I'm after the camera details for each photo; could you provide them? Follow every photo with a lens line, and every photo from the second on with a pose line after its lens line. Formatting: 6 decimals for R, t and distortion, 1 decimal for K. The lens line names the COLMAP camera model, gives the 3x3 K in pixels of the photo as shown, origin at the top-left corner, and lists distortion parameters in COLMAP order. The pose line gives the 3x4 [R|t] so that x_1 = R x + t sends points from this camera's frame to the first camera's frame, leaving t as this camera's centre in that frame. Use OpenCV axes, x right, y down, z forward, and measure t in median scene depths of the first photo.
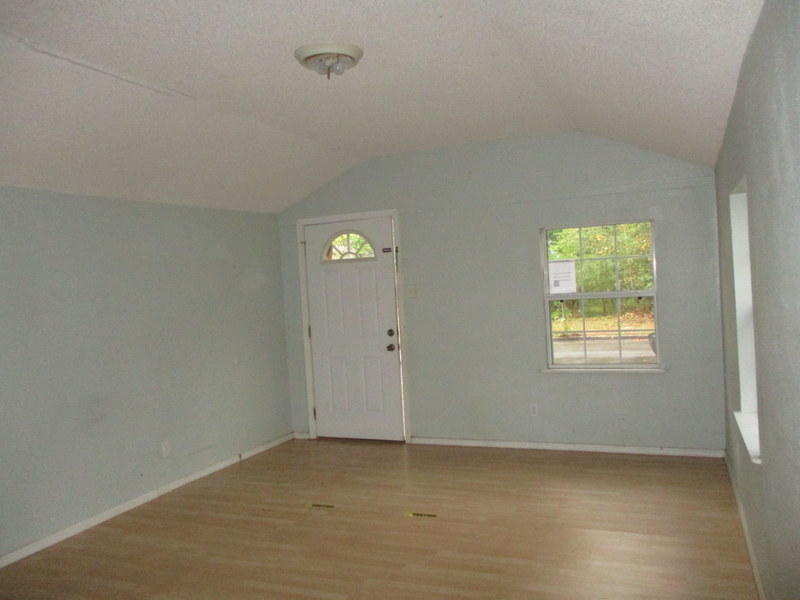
lens RADIAL K [[694.8, 0, 400.0], [0, 694.8, 300.0], [0, 0, 1]] dist [0.005951, -0.001724]
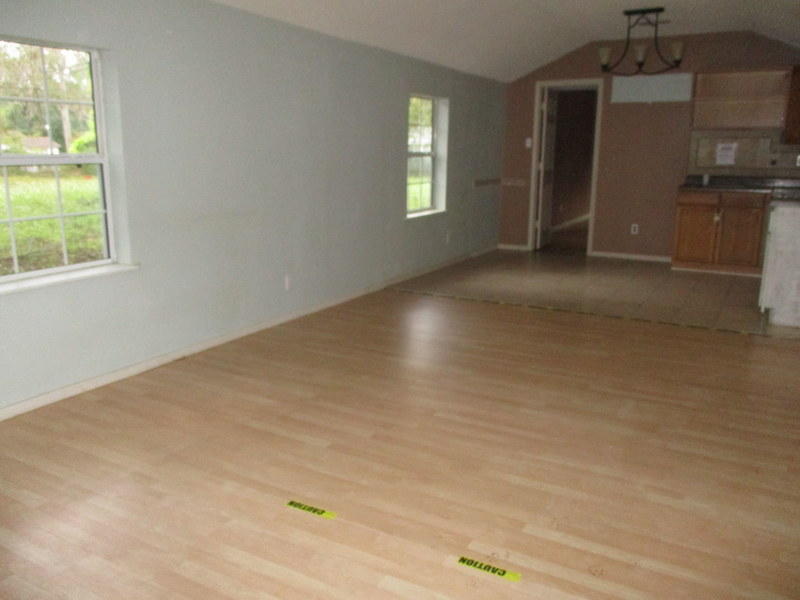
lens RADIAL K [[694.8, 0, 400.0], [0, 694.8, 300.0], [0, 0, 1]] dist [0.005951, -0.001724]
pose [[-0.990857, 0.018587, 0.133631, -0.138463], [0.049249, 0.971948, 0.229981, 0.000057], [-0.125607, 0.234459, -0.963977, 1.627864]]
